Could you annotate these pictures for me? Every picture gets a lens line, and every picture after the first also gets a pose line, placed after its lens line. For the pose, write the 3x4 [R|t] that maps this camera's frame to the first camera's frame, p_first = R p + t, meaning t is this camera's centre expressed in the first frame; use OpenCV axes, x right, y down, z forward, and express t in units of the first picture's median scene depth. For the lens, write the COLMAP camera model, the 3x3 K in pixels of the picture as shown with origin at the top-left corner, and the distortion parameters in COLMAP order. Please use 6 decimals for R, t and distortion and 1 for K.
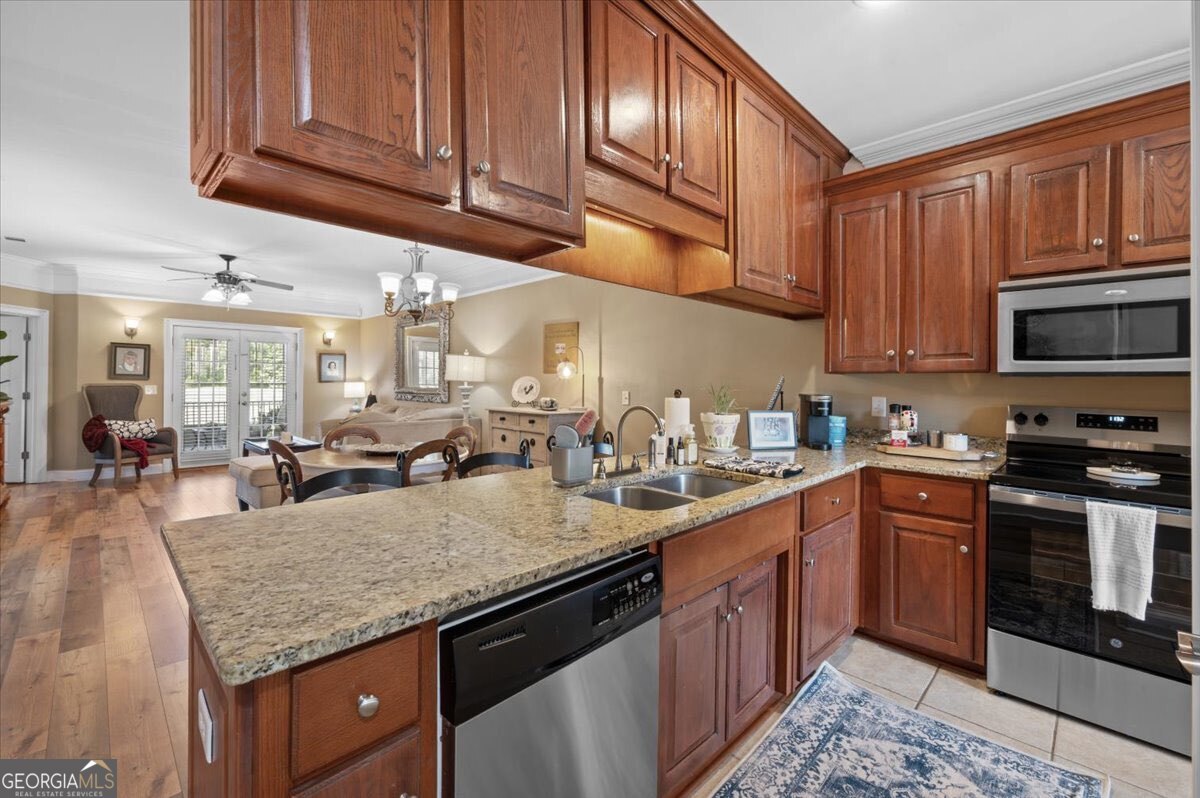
lens RADIAL K [[495.6, 0, 599.4], [0, 495.6, 387.1], [0, 0, 1]] dist [0.001530, -0.000106]
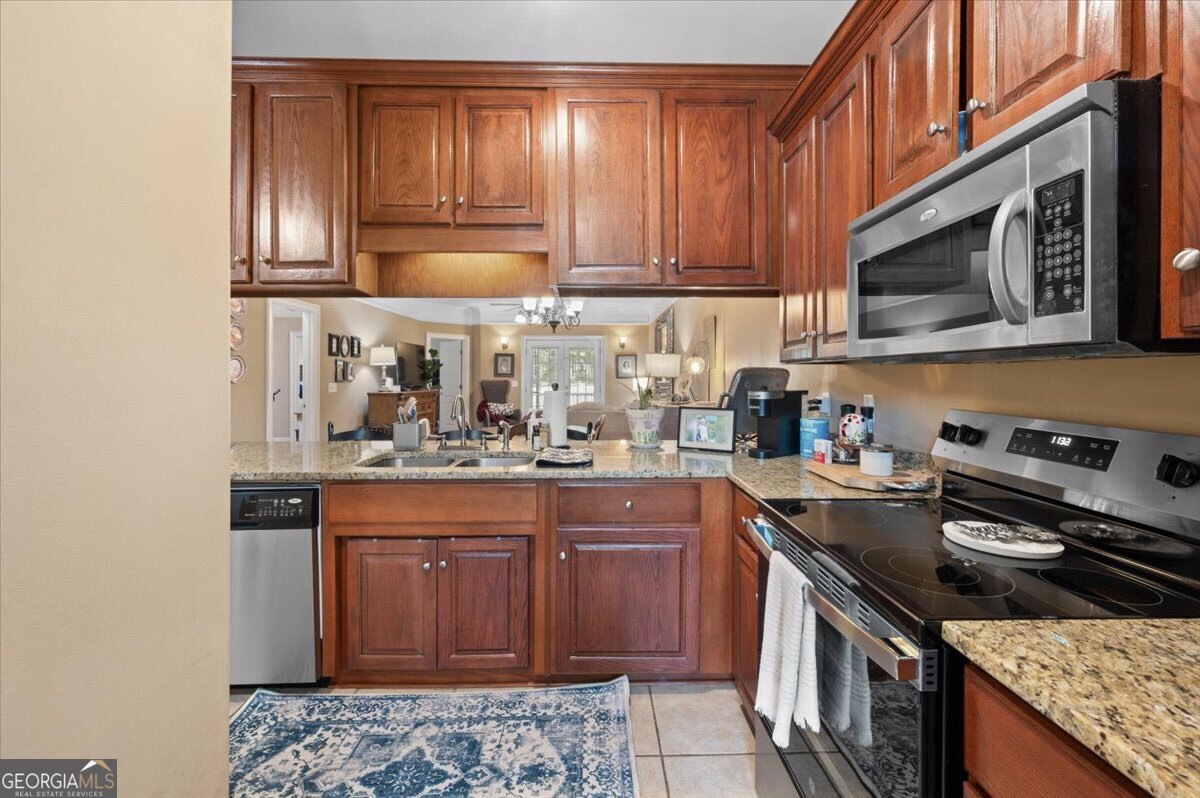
lens RADIAL K [[495.6, 0, 608.5], [0, 495.6, 382.5], [0, 0, 1]] dist [0.001530, -0.000106]
pose [[0.728729, 0.001817, -0.684800, 0.603515], [-0.002491, 0.999997, 0.000002, 0.002295], [0.684798, 0.001704, 0.728731, 0.170690]]
